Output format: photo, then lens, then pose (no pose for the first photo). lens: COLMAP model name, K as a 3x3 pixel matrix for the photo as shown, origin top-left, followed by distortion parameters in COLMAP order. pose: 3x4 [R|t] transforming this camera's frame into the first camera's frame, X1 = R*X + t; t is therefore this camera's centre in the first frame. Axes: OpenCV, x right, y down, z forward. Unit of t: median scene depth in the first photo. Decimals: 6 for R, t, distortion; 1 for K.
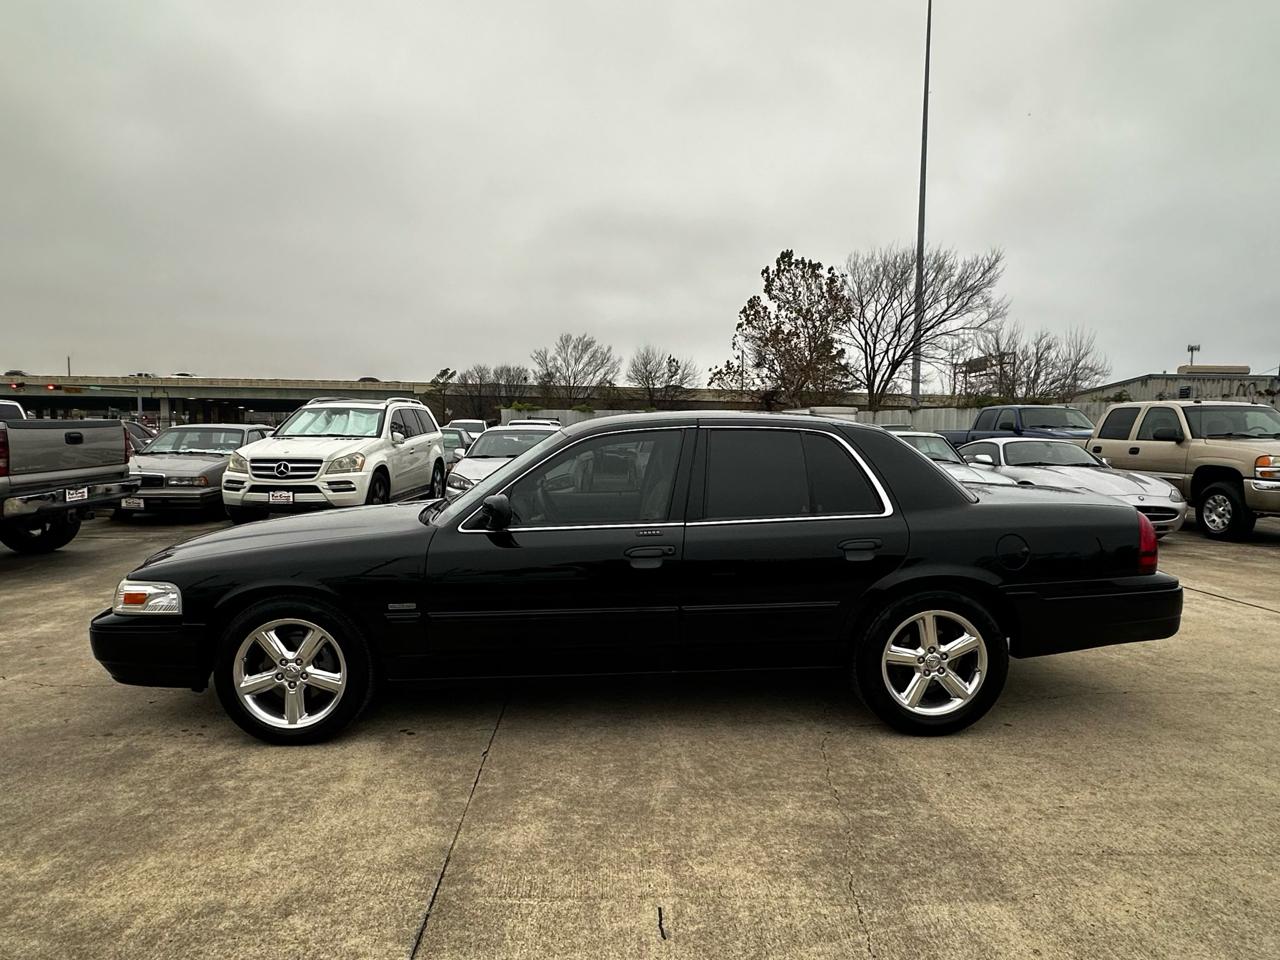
lens RADIAL K [[798.5, 0, 633.1], [0, 798.5, 503.0], [0, 0, 1]] dist [-0.002147, 0.001665]
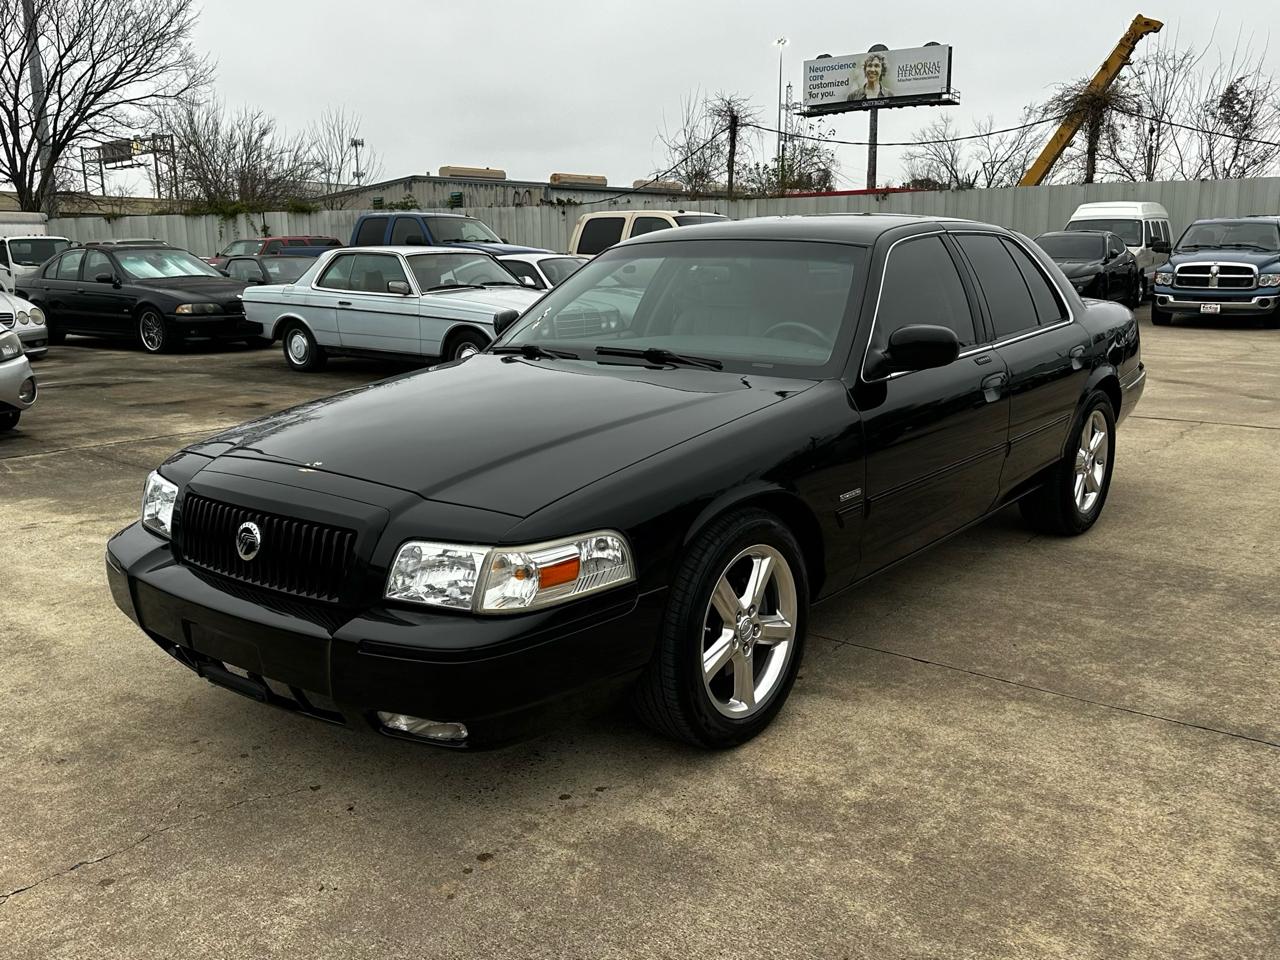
lens RADIAL K [[1100.1, 0, 634.9], [0, 1100.1, 514.3], [0, 0, 1]] dist [0.101924, -0.179317]
pose [[0.660941, -0.189333, 0.726161, -1.187317], [0.084508, 0.980273, 0.178671, -0.045209], [-0.745664, -0.056724, 0.663903, 0.527089]]
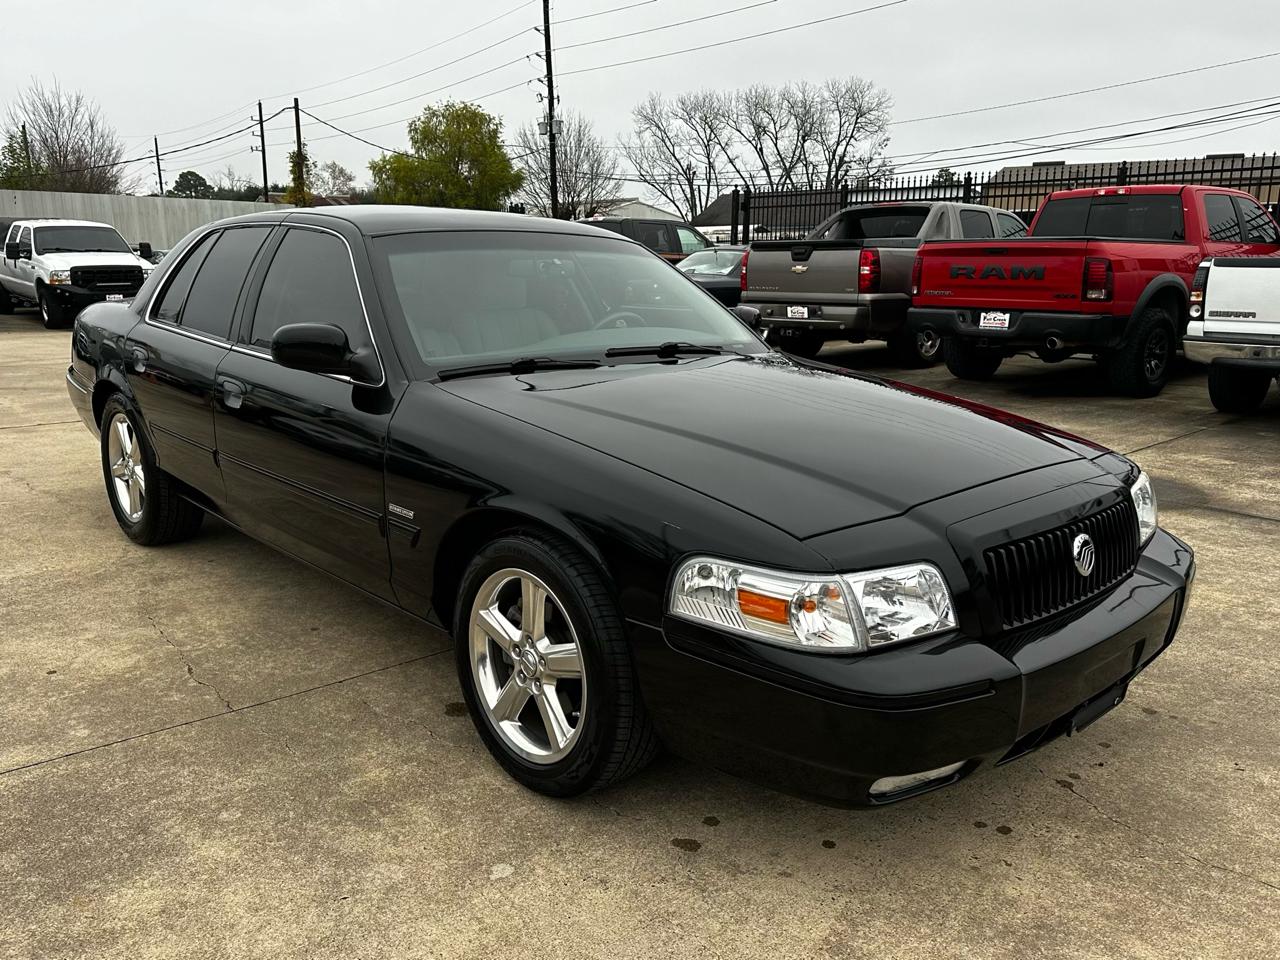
lens RADIAL K [[1015.6, 0, 634.9], [0, 1015.6, 479.9], [0, 0, 1]] dist [0.074815, -0.101629]
pose [[-0.639529, -0.179143, 0.747603, -1.099205], [0.060614, 0.957693, 0.281336, -0.172531], [-0.766374, 0.225238, -0.601614, 1.985944]]
